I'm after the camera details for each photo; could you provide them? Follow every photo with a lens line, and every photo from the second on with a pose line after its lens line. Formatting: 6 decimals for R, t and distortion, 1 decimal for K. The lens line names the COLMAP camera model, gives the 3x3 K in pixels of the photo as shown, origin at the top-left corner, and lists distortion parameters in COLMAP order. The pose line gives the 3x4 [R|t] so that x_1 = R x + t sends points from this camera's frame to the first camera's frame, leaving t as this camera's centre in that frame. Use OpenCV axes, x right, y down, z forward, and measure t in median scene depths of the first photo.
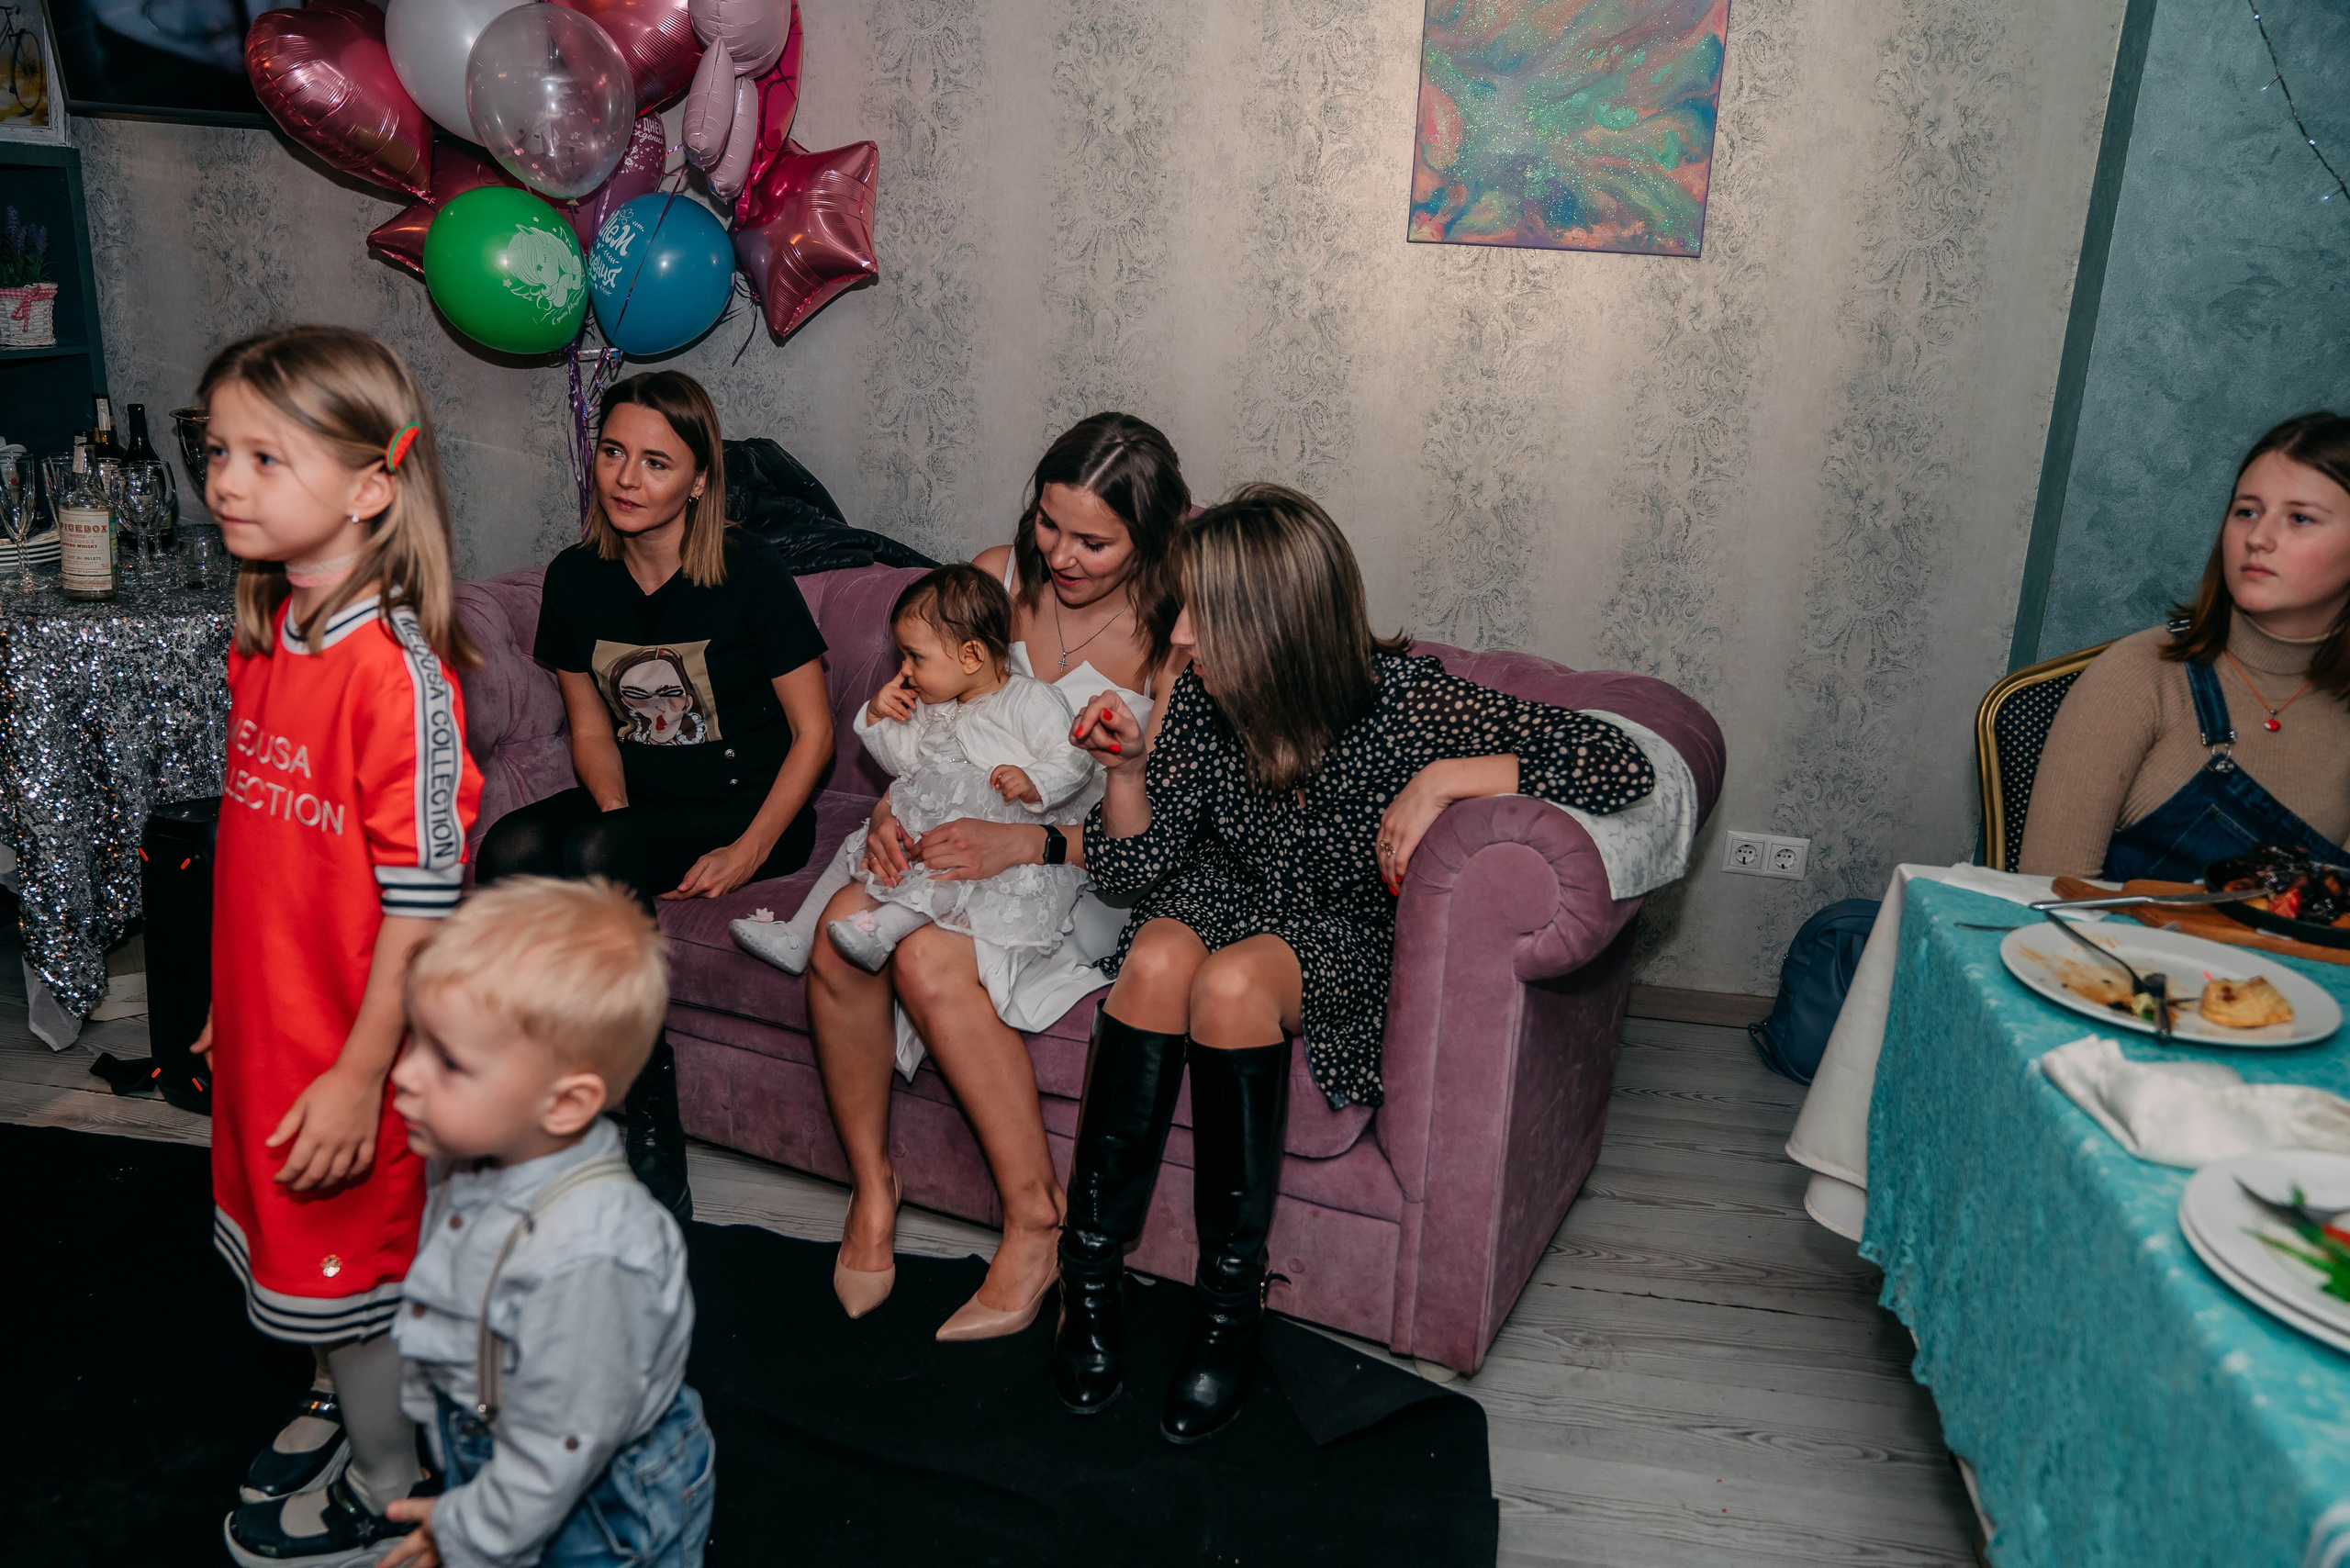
lens RADIAL K [[1852.8, 0, 1176.3], [0, 1852.8, 798.0], [0, 0, 1]] dist [-0.096776, 0.122469]
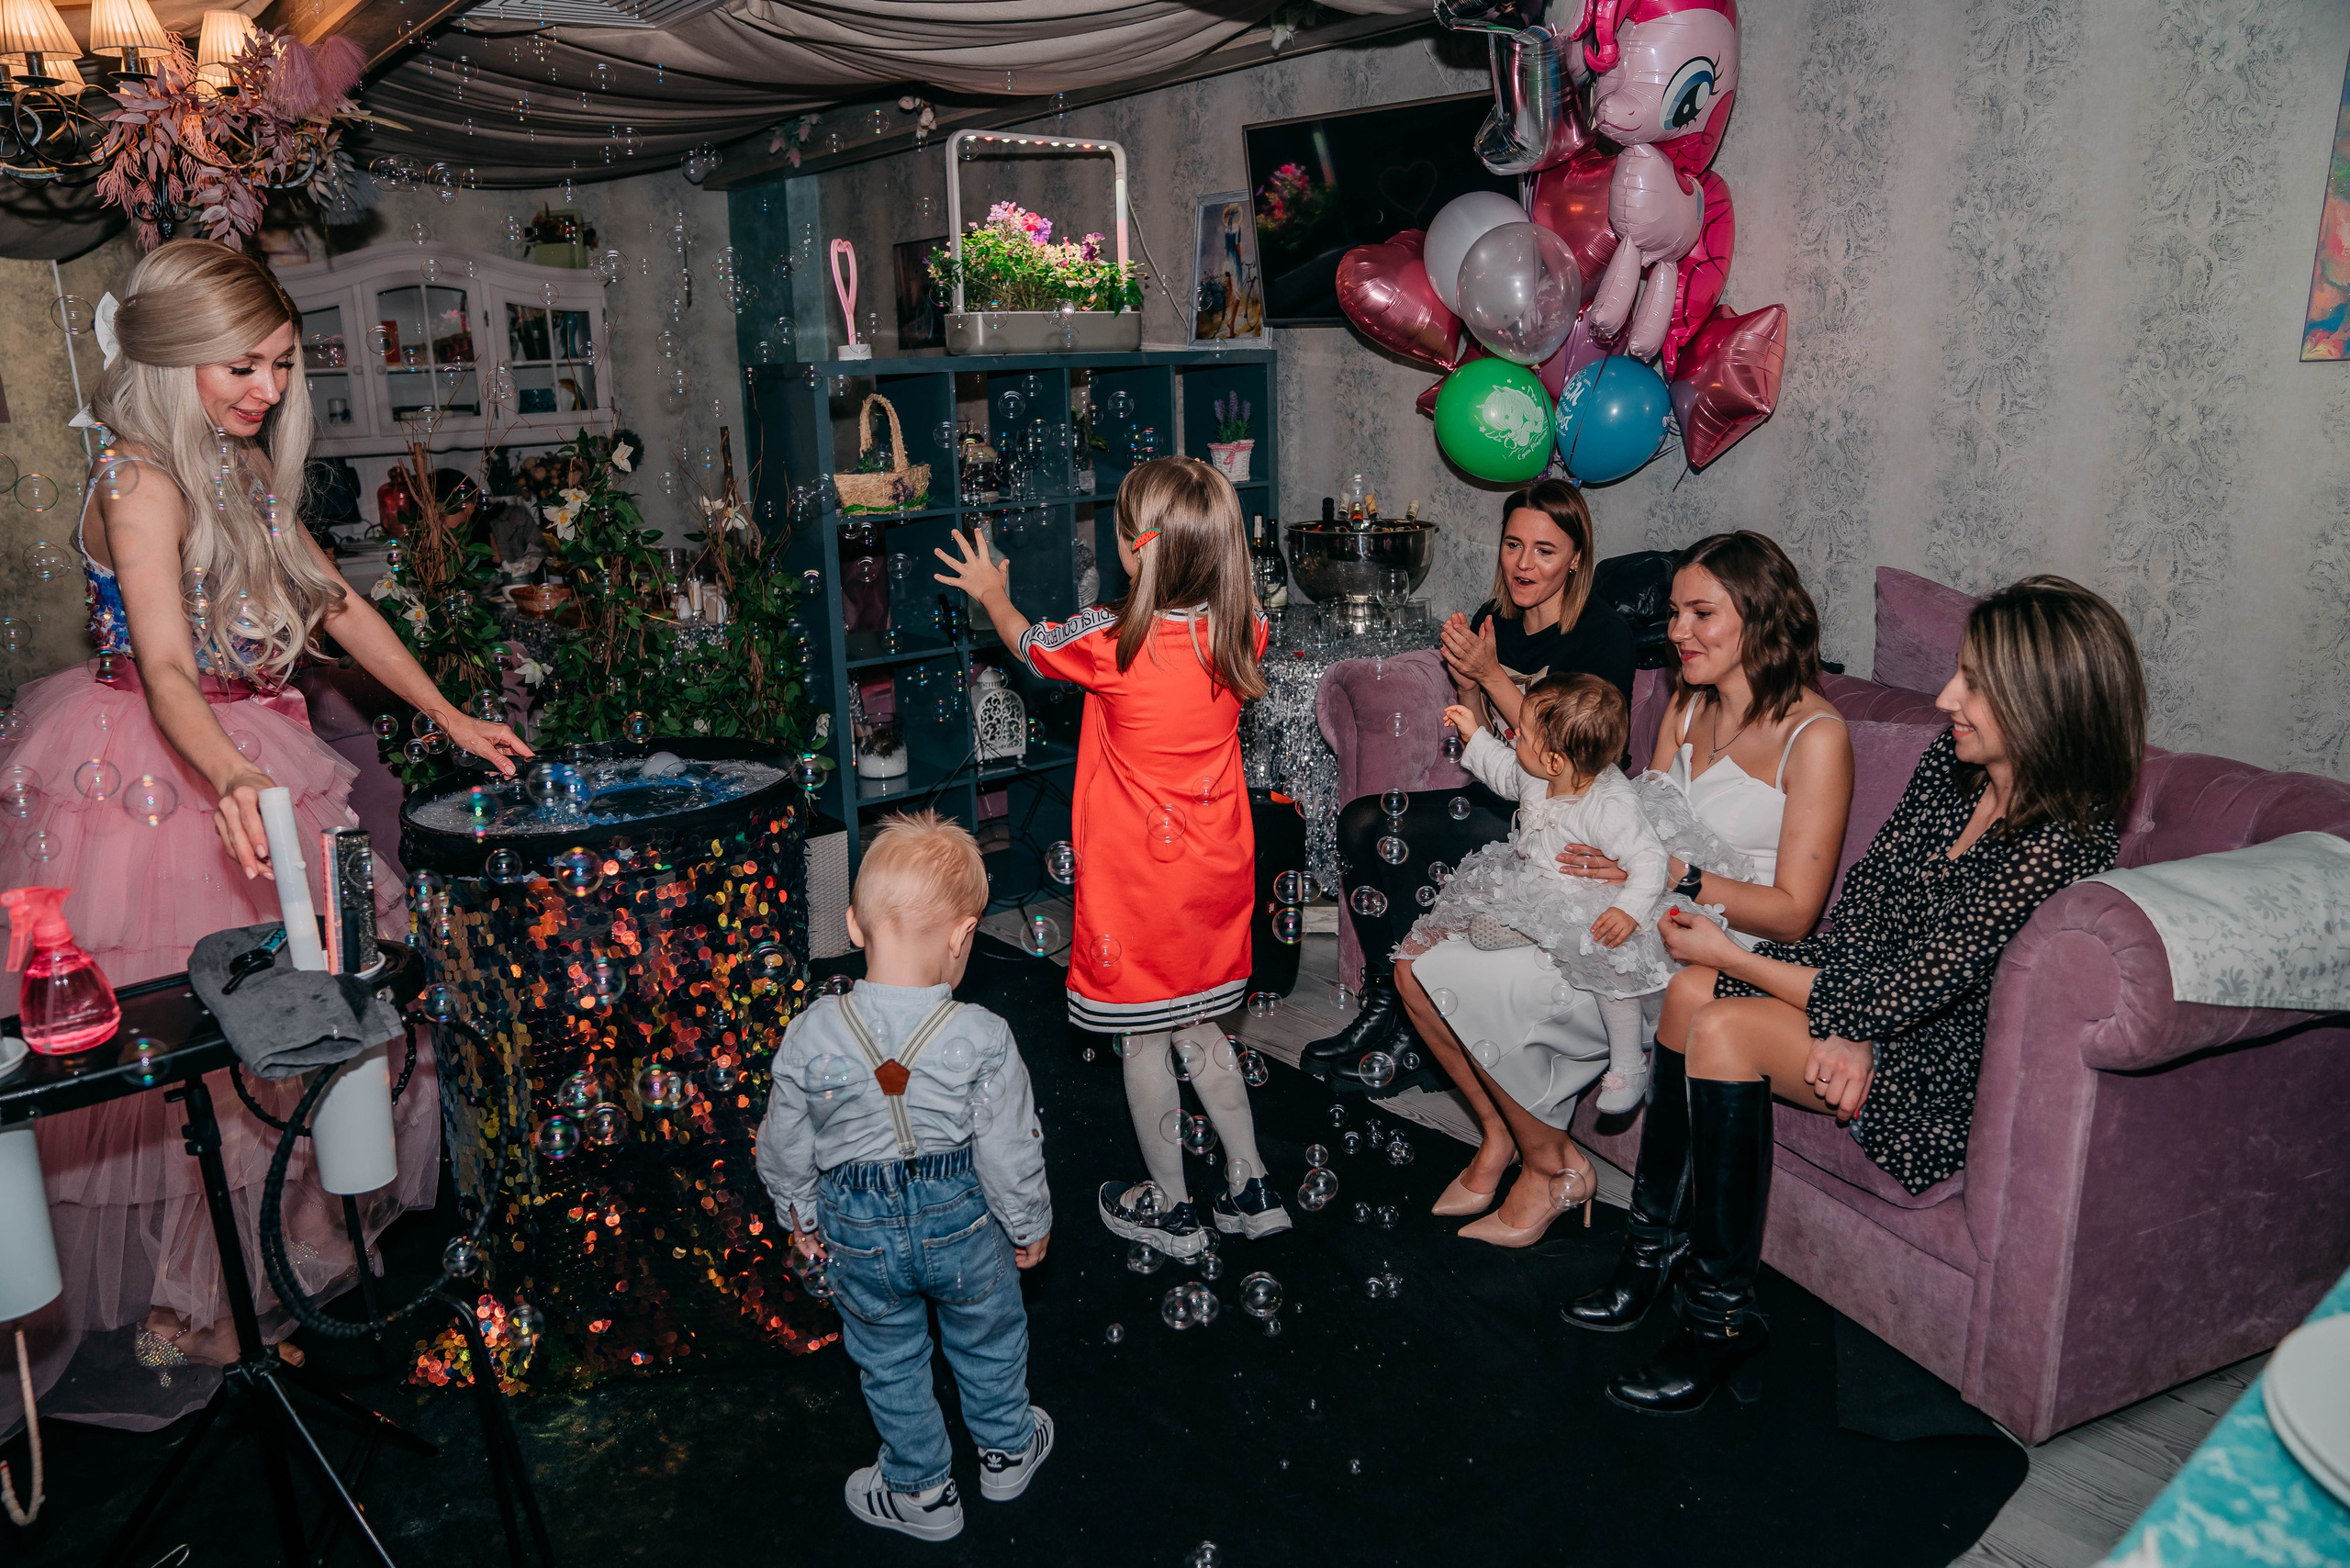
lens RADIAL K [[1630.6, 0, 1155.2], [0, 1630.6, 785.2], [0, 0, 1]] dist [-0.130519, 0.099773]
pose [[0.748994, 0.099839, -0.655012, 0.239015], [-0.136871, 0.990574, -0.005523, 0.013103], [0.648286, 0.093788, 0.755598, -0.016478]]
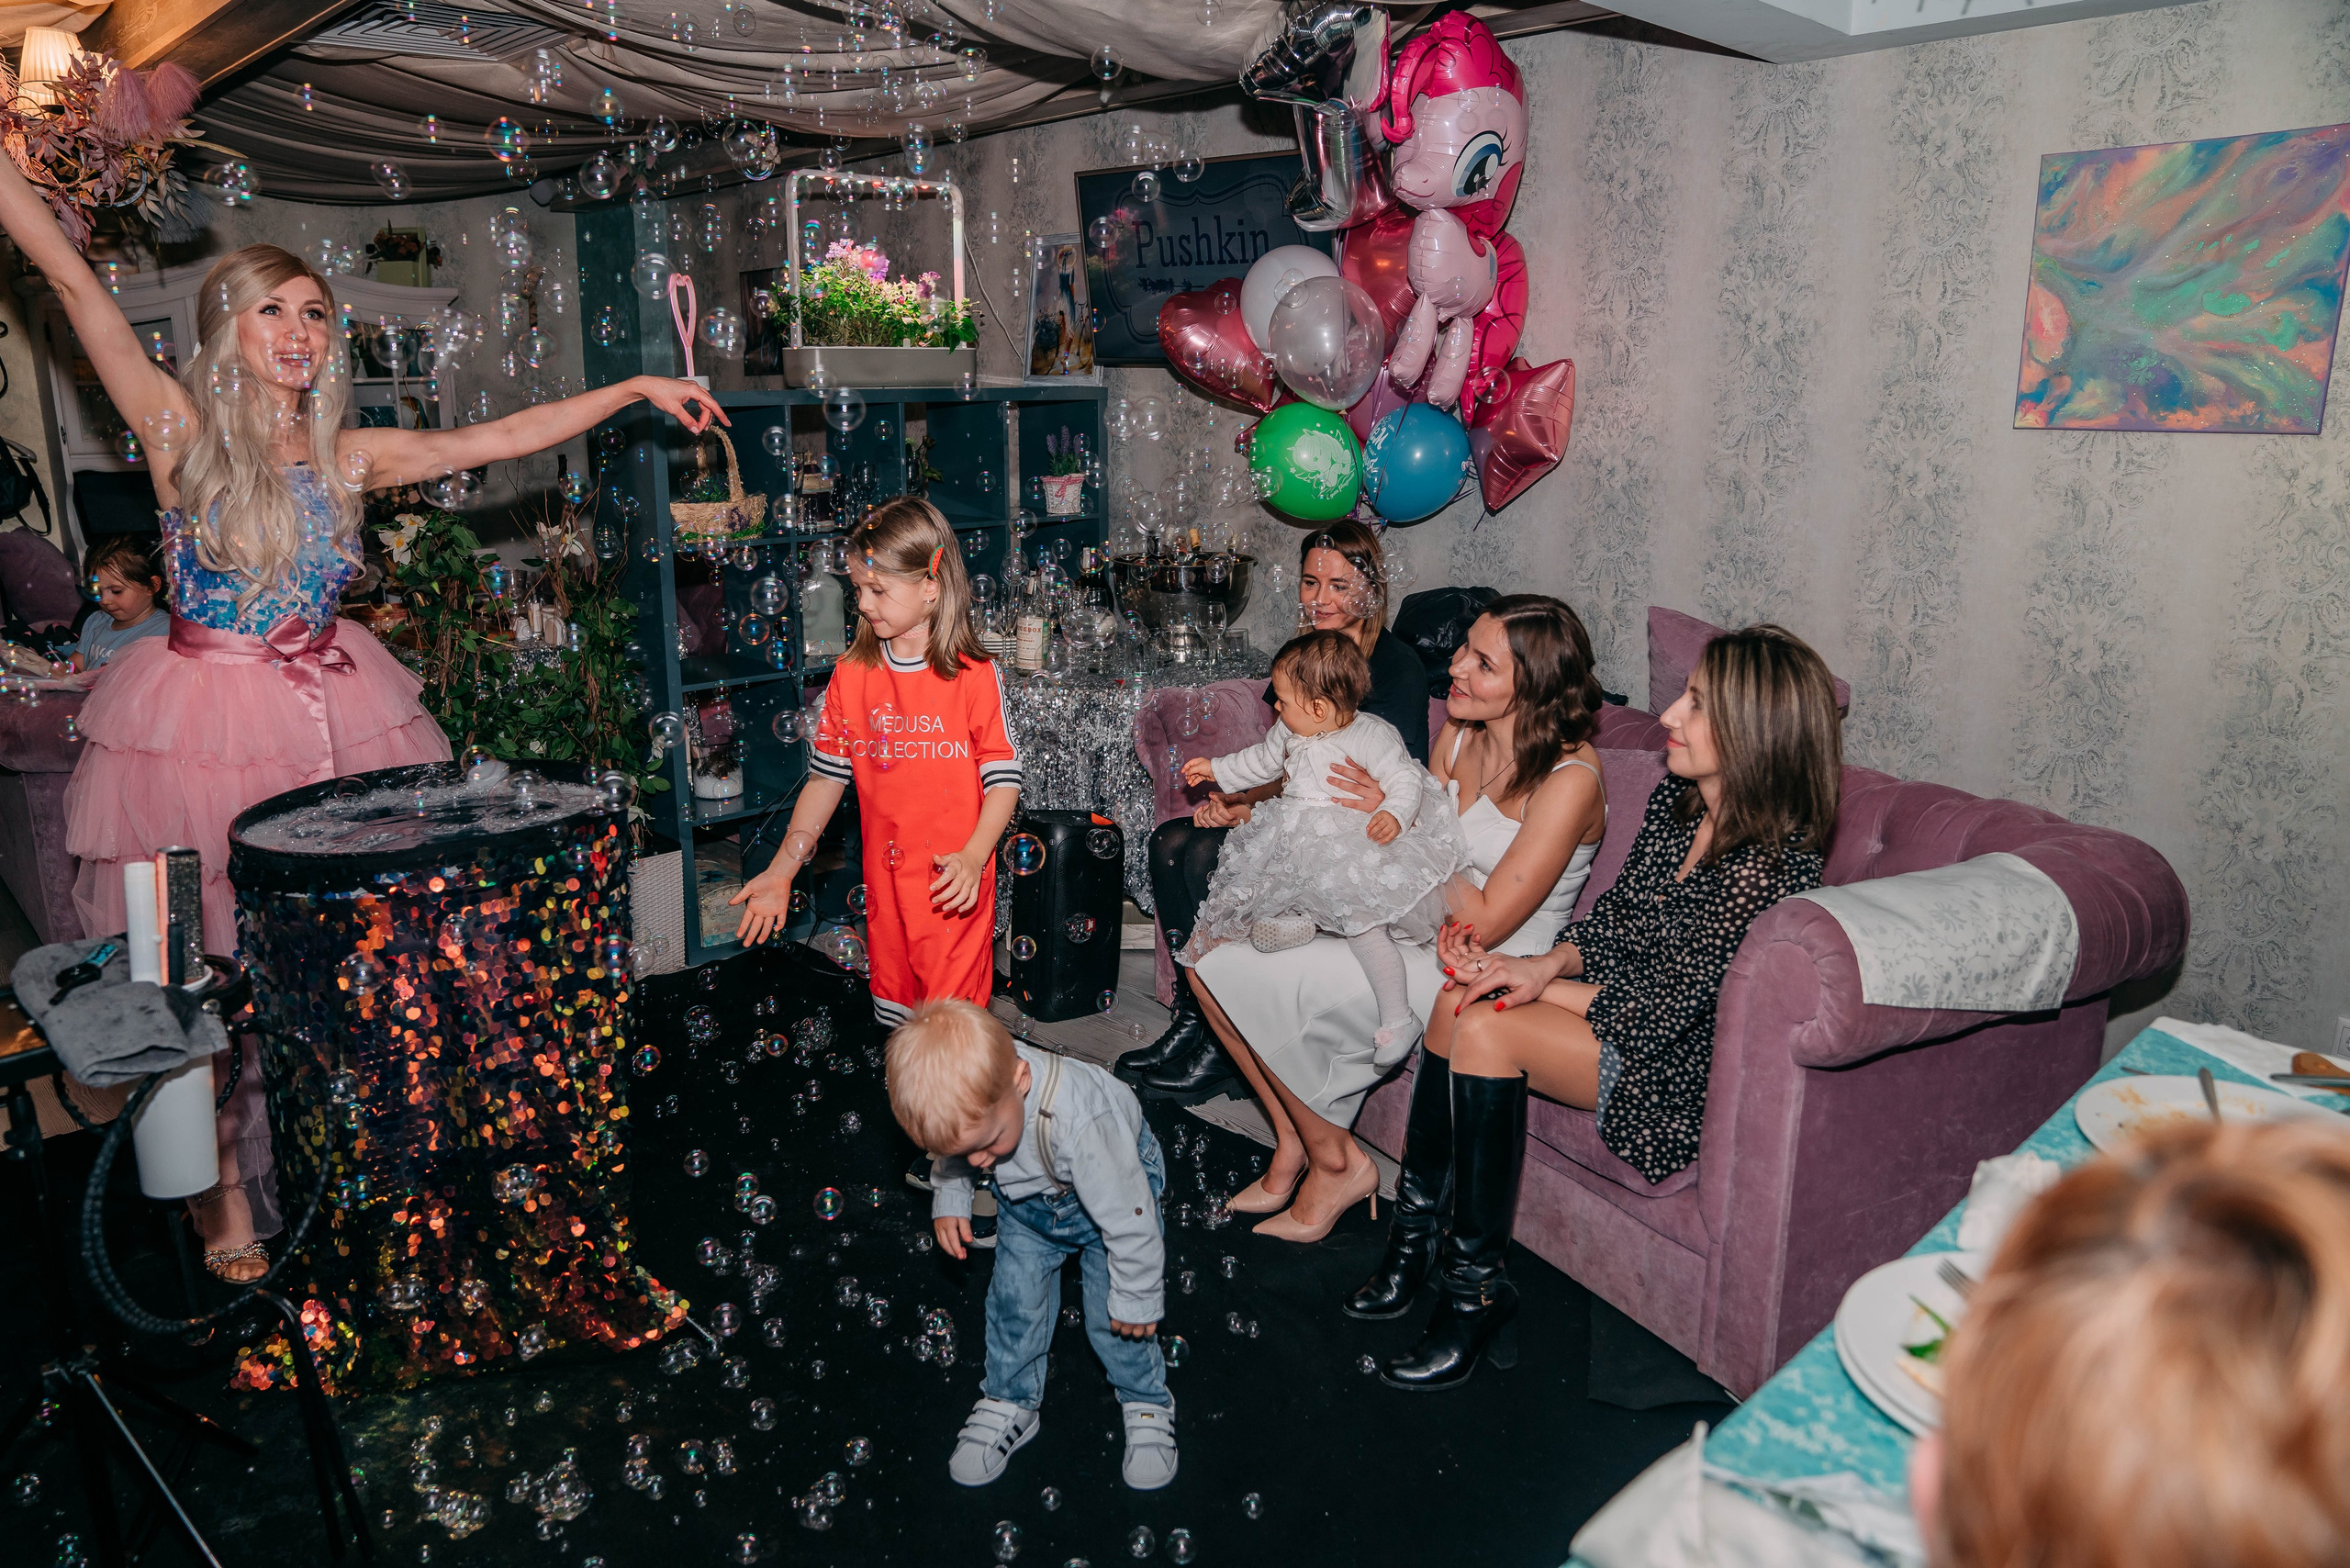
lens RADIAL K [[1630.6, 0, 1155.2], [0, 1630.6, 785.2], [0, 0, 1]] dist [-0.130519, 0.099773]
pose [[0.801971, 0.095203, -0.589728, 0.292215], [-0.139242, 0.989817, -0.029563, 0.008201], [0.580909, 0.105824, 0.807060, -0.038446]]
